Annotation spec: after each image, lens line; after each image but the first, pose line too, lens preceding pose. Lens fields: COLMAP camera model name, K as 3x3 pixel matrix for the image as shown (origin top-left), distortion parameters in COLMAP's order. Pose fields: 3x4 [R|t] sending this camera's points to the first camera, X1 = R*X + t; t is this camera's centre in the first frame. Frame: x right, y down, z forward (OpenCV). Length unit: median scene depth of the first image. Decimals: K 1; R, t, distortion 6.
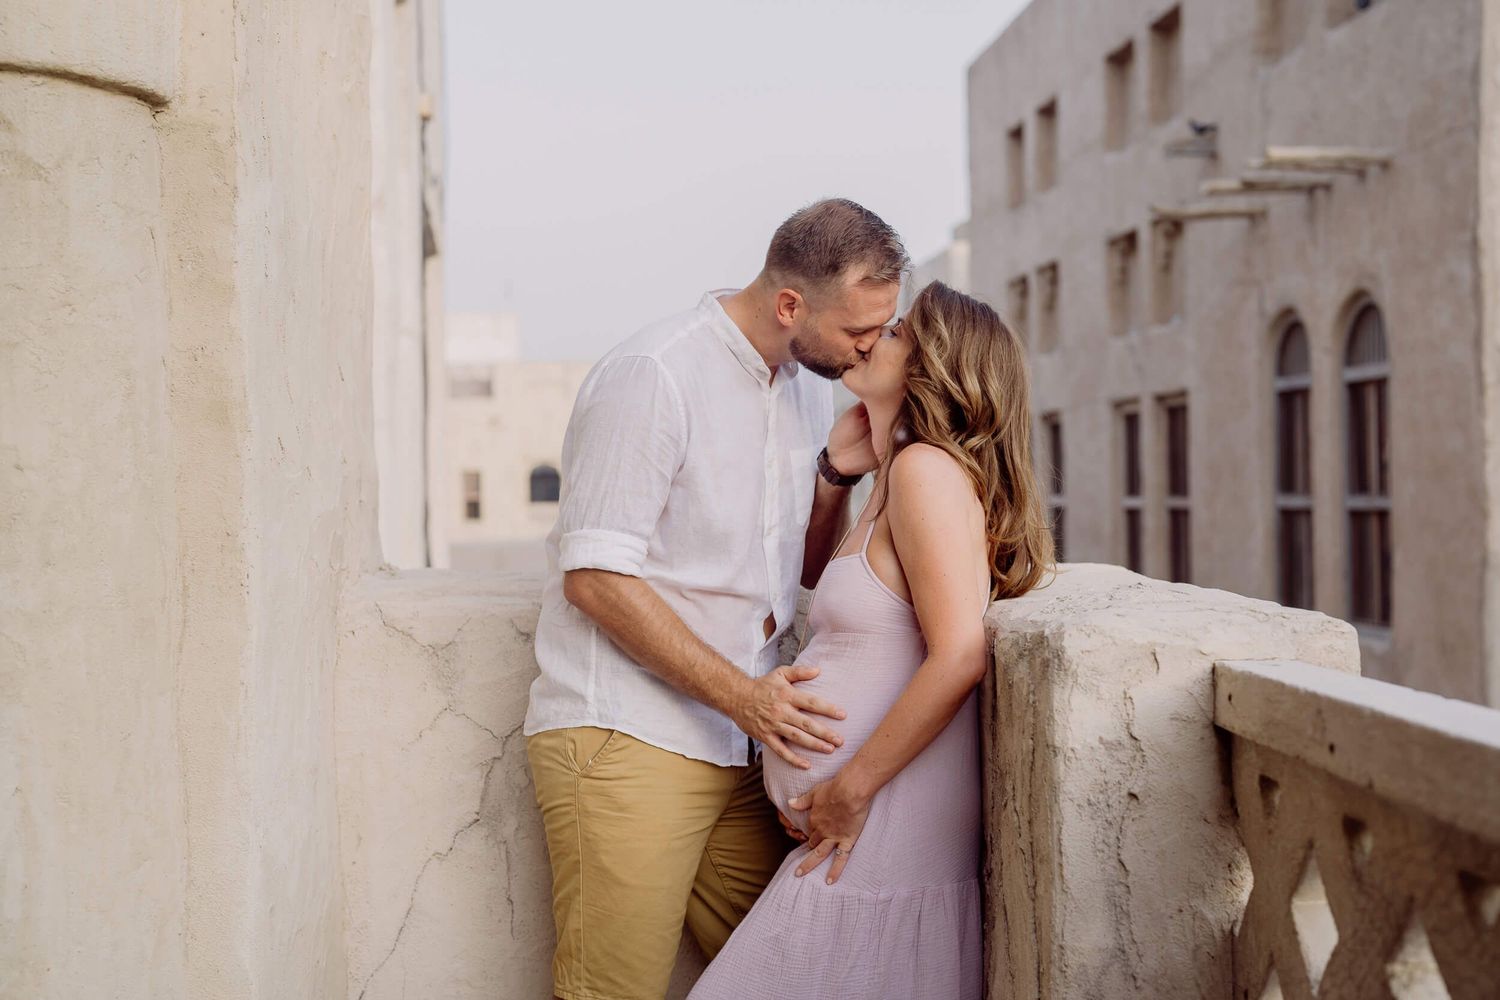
lens RADIAL K [[2076.0, 0, 745.0], [0, 2076.0, 507.5], [0, 0, 1]] dist [-0.147334, 0.947571]
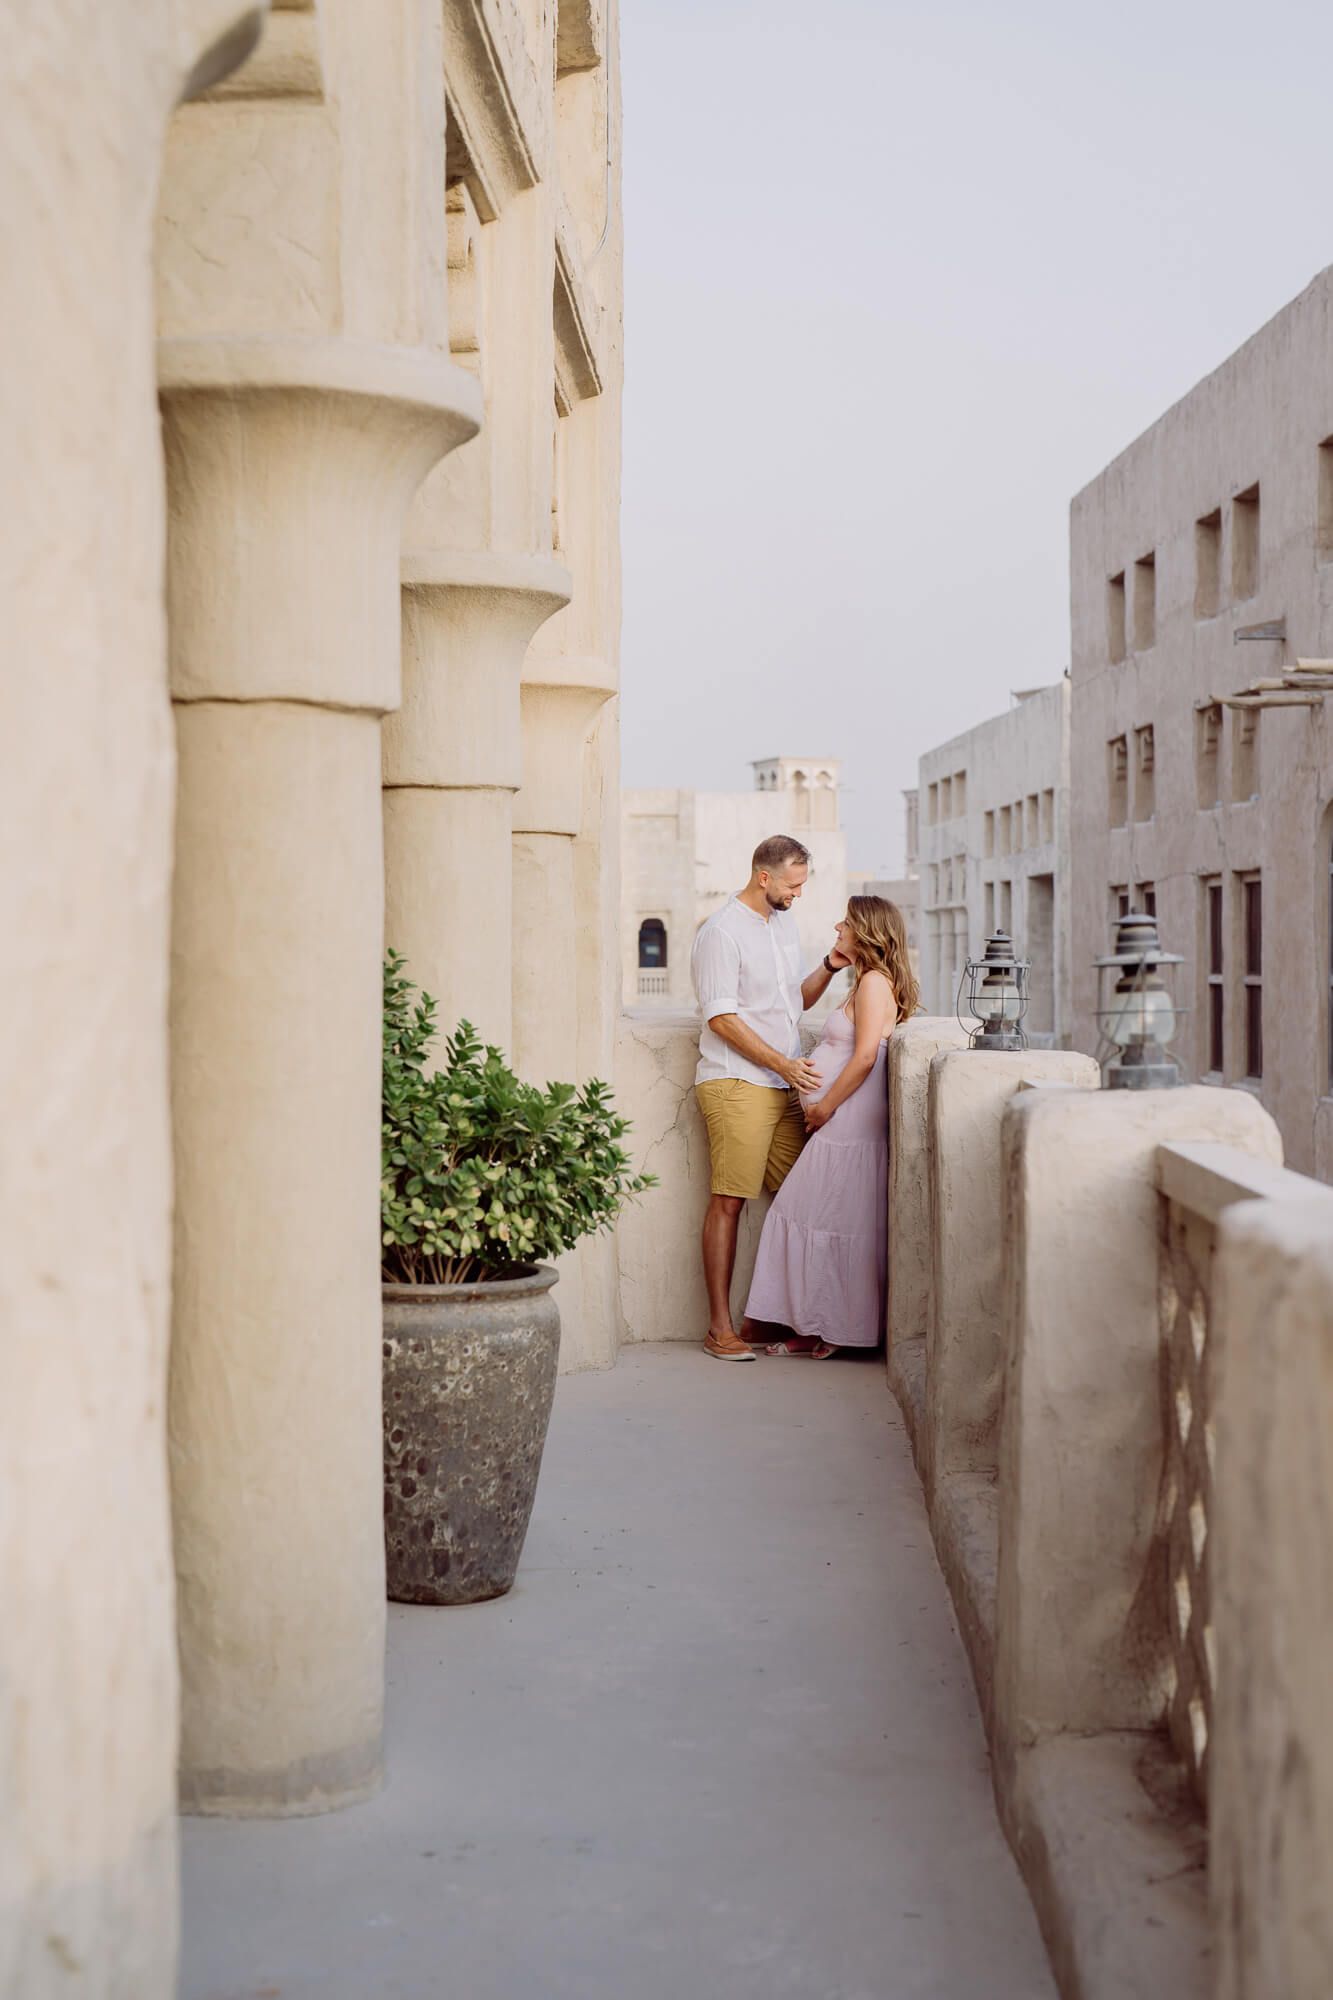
lens RADIAL K [[2768.0, 0, 666.5], [0, 2768.0, 1000.0], [0, 0, 1]] dist [-0.147334, 0.947571]
pose [[0.998122, 0.012685, -0.059938, 0.040656], [-0.012099, 0.999875, 0.010137, -0.016828], [0.060059, -0.009393, 0.998151, -2.007076]]
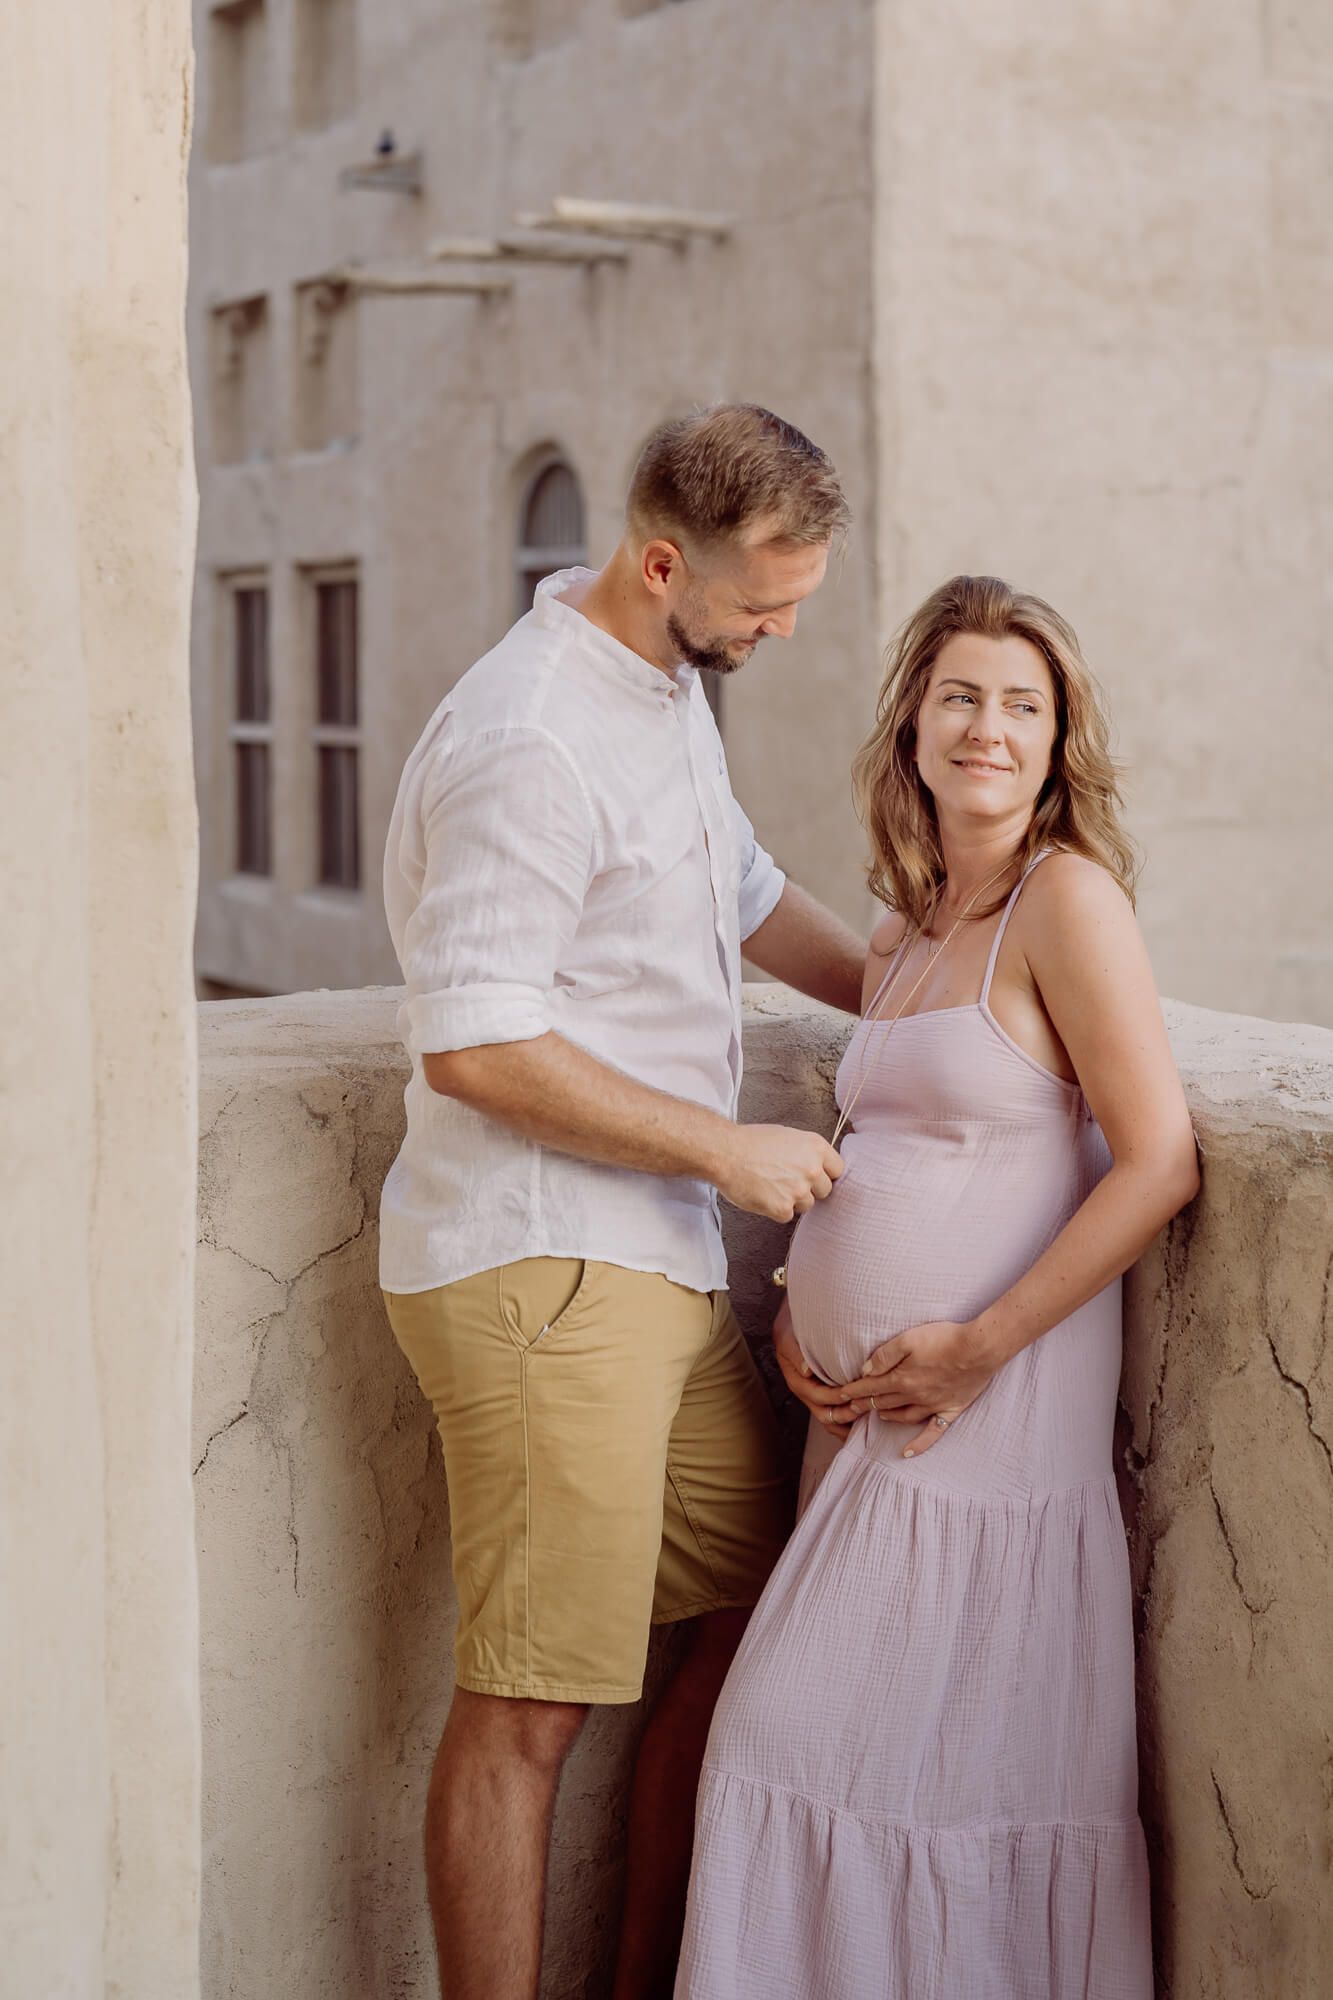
lens RADIAL K [[3365.1, 0, 761.8], [0, 3365.1, 856.5], [0, 0, 1]] dist [-0.065462, 0.181592]
pose [[0.923718, -0.005015, 0.383040, -0.374954], [-0.012201, 0.999022, 0.042504, -0.063056], [-0.382878, -0.043935, 0.922753, 0.008402]]
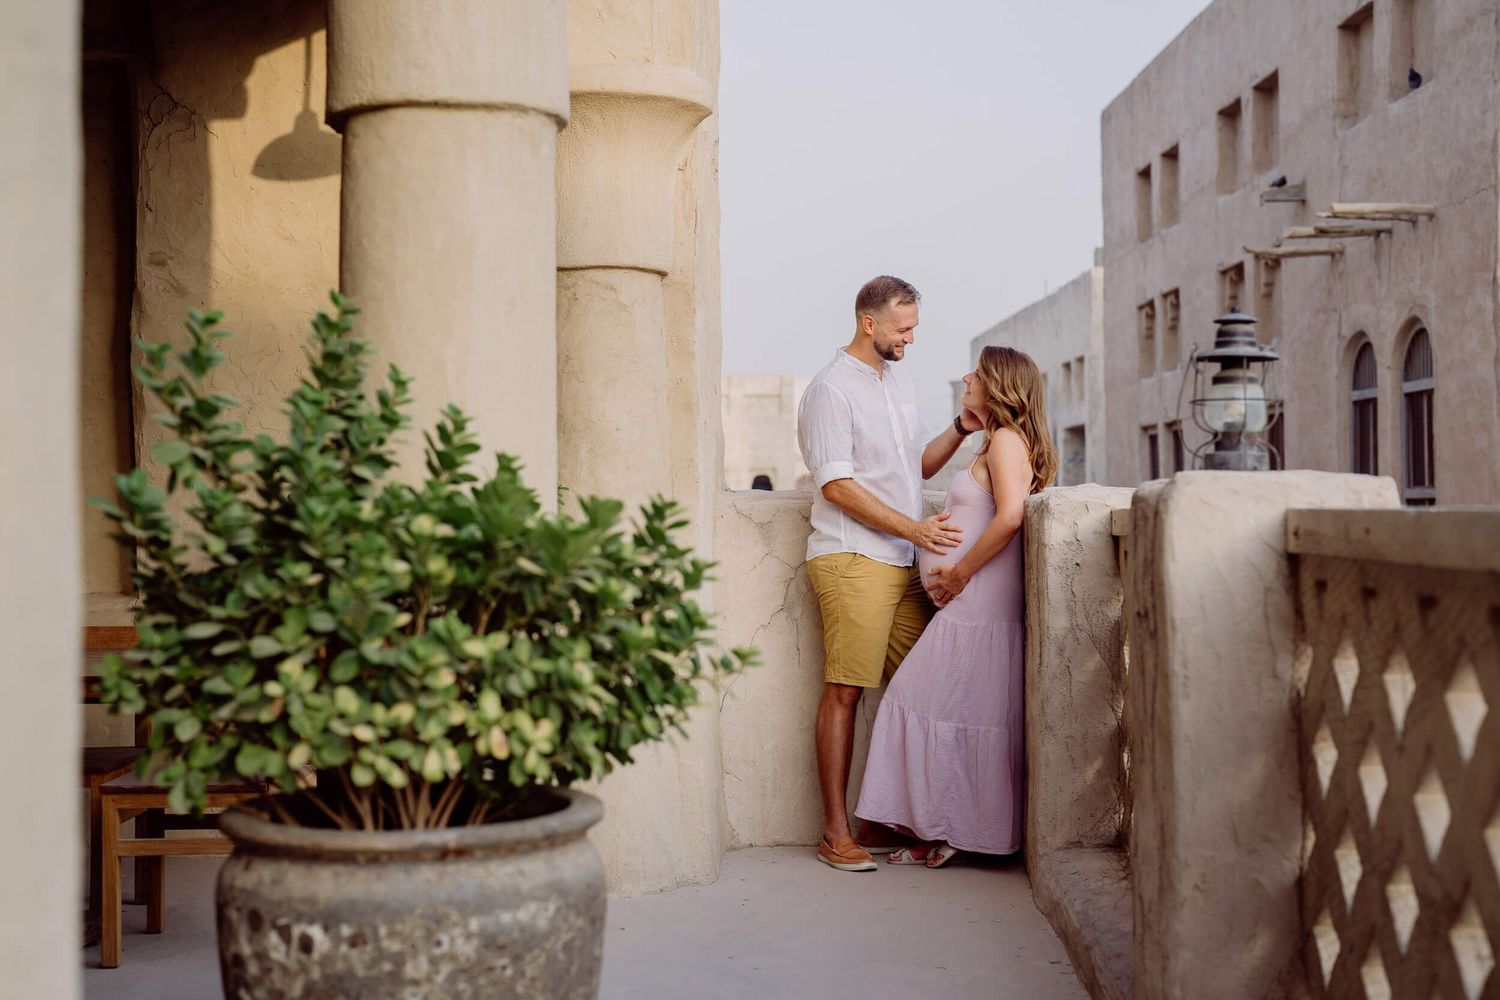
lens RADIAL K [[2076.0, 0, 745.0], [0, 2076.0, 507.5], [0, 0, 1]] dist [-0.147334, 0.947571]
pose [[0.997288, 0.001738, -0.073571, -0.015970], [-0.002216, 0.999977, -0.006425, 0.064645], [0.073558, 0.006570, 0.997269, -1.044367]]
